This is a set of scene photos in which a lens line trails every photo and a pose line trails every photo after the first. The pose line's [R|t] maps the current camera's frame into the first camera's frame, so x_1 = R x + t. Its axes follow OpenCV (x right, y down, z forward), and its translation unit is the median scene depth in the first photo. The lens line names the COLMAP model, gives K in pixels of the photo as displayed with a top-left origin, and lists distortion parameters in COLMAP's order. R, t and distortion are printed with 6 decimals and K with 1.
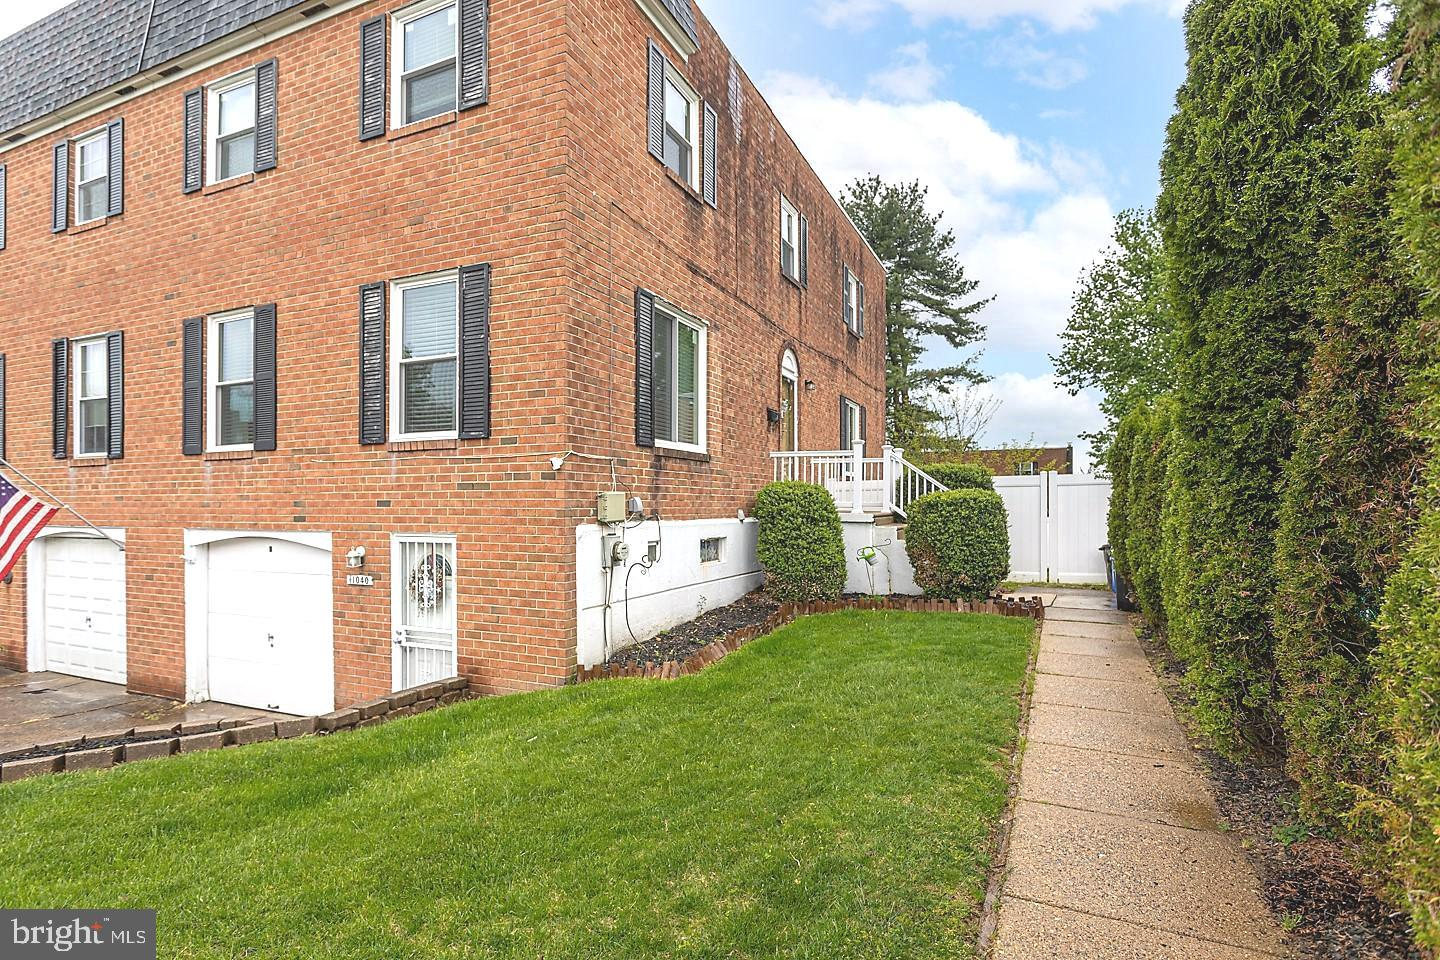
lens RADIAL K [[756.5, 0, 693.5], [0, 756.5, 511.7], [0, 0, 1]] dist [-0.001144, 0.001652]
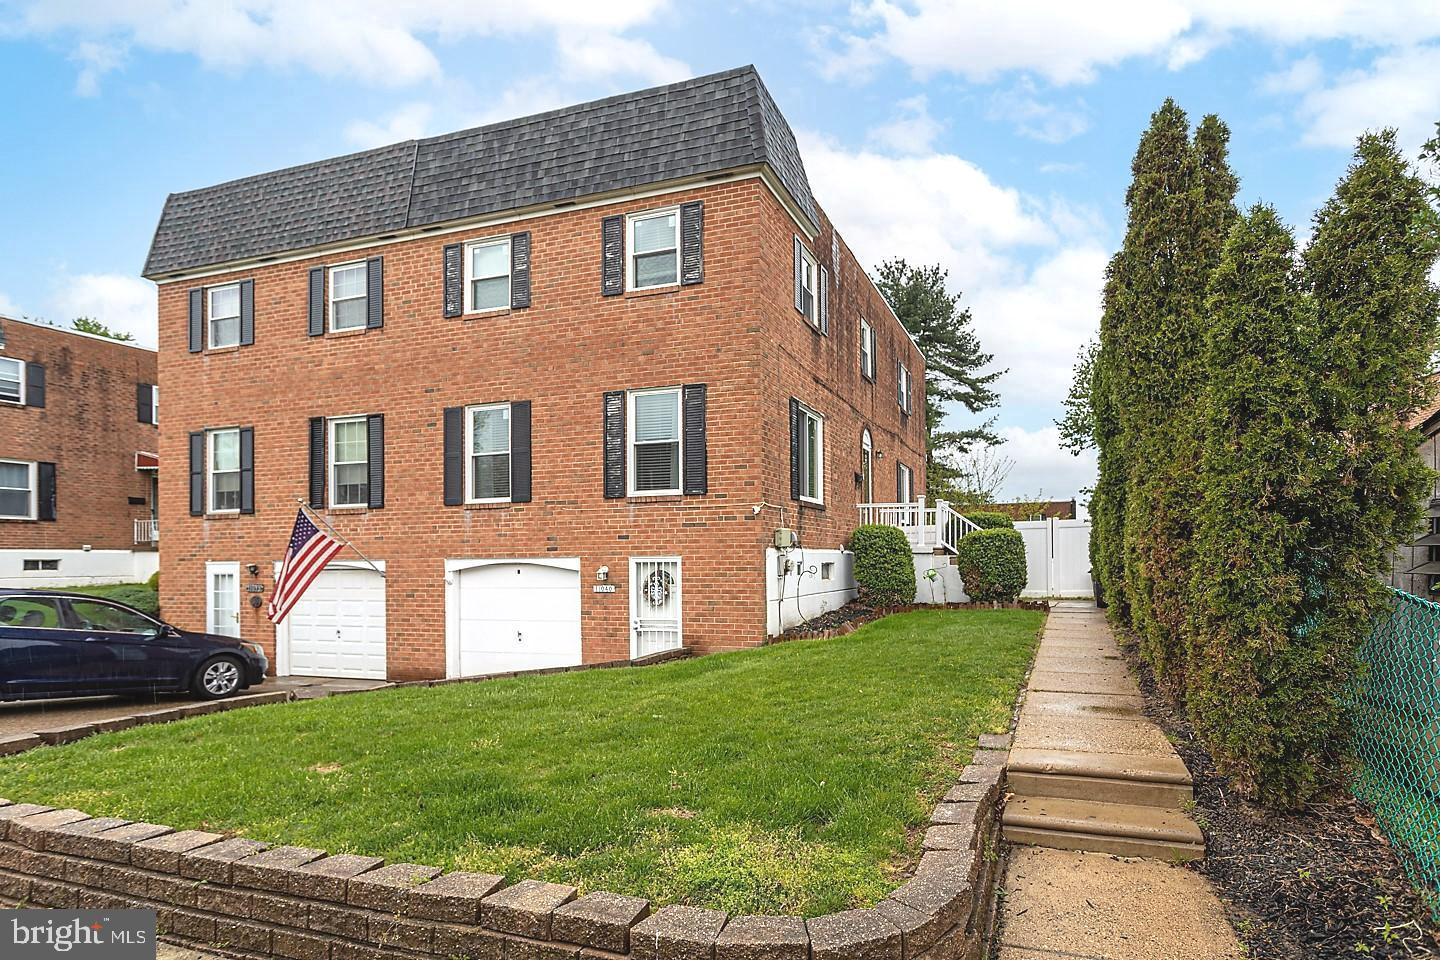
lens RADIAL K [[860.2, 0, 723.4], [0, 860.2, 558.8], [0, 0, 1]] dist [0.003472, 0.000365]
pose [[0.997726, -0.003764, 0.067299, -0.295055], [0.005036, 0.999812, -0.018730, 0.059273], [-0.067216, 0.019027, 0.997557, -0.655646]]
